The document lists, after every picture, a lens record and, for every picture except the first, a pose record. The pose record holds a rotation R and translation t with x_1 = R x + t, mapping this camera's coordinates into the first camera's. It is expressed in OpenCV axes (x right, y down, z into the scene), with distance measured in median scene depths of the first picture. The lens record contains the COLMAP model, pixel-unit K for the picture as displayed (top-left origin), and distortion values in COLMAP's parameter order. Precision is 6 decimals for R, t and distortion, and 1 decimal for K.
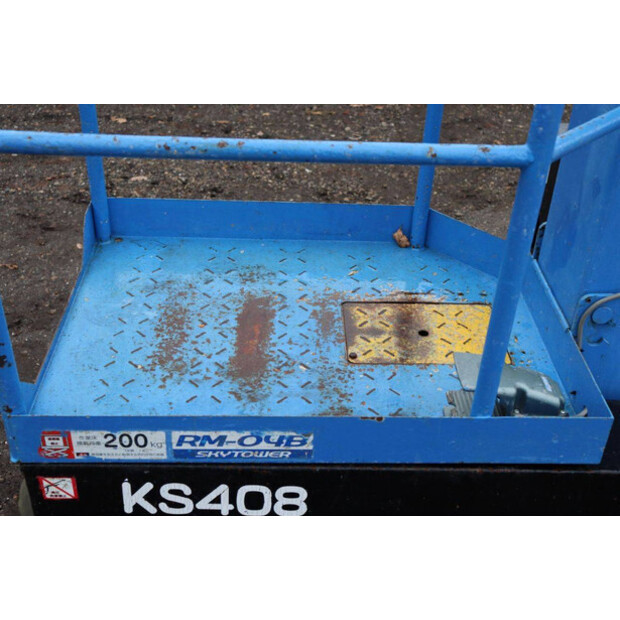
lens RADIAL K [[792.2, 0, 312.0], [0, 792.2, 309.0], [0, 0, 1]] dist [0.033140, 0.000000]
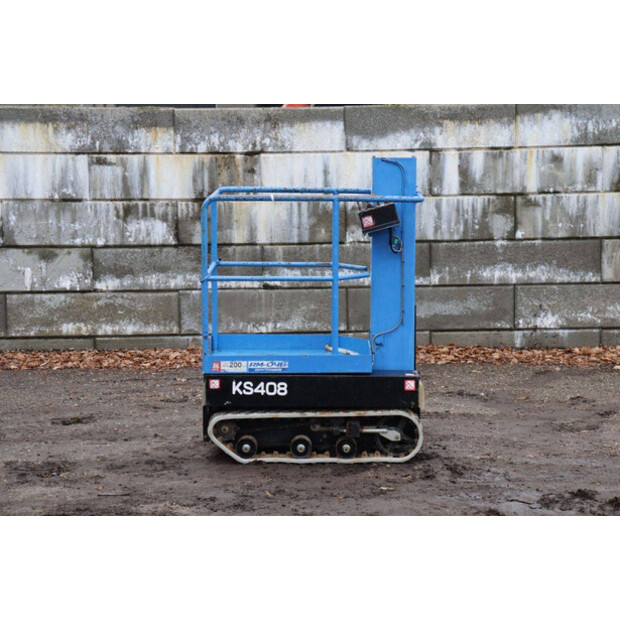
lens RADIAL K [[1420.6, 0, 312.4], [0, 1420.6, 308.3], [0, 0, 1]] dist [0.380796, 0.000000]
pose [[0.998721, -0.033275, -0.038078, 0.358905], [0.012948, 0.896173, -0.443515, 2.743215], [0.048882, 0.442455, 0.895458, -4.765218]]
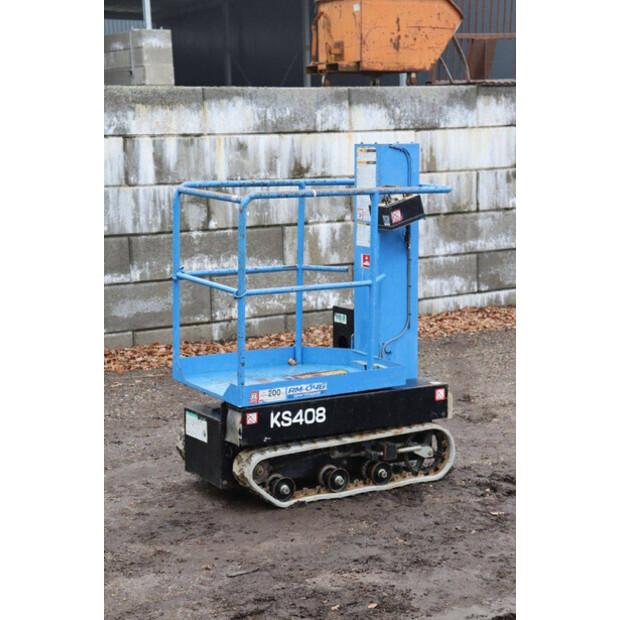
lens RADIAL K [[1319.9, 0, 308.1], [0, 1319.9, 312.8], [0, 0, 1]] dist [0.339295, 0.000000]
pose [[0.865246, -0.110207, 0.489084, -2.504003], [0.303020, 0.892144, -0.335048, 1.589520], [-0.399409, 0.438102, 0.805319, -3.176764]]
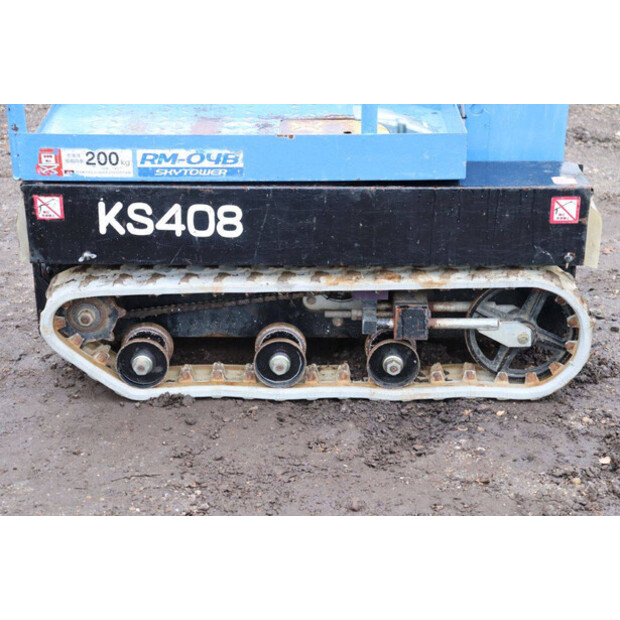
lens RADIAL K [[1319.9, 0, 317.8], [0, 1319.9, 314.5], [0, 0, 1]] dist [0.339295, 0.000000]
pose [[0.999291, -0.025937, -0.027283, 0.179569], [0.020585, 0.983297, -0.180843, 0.823588], [0.031518, 0.180153, 0.983134, -1.133723]]
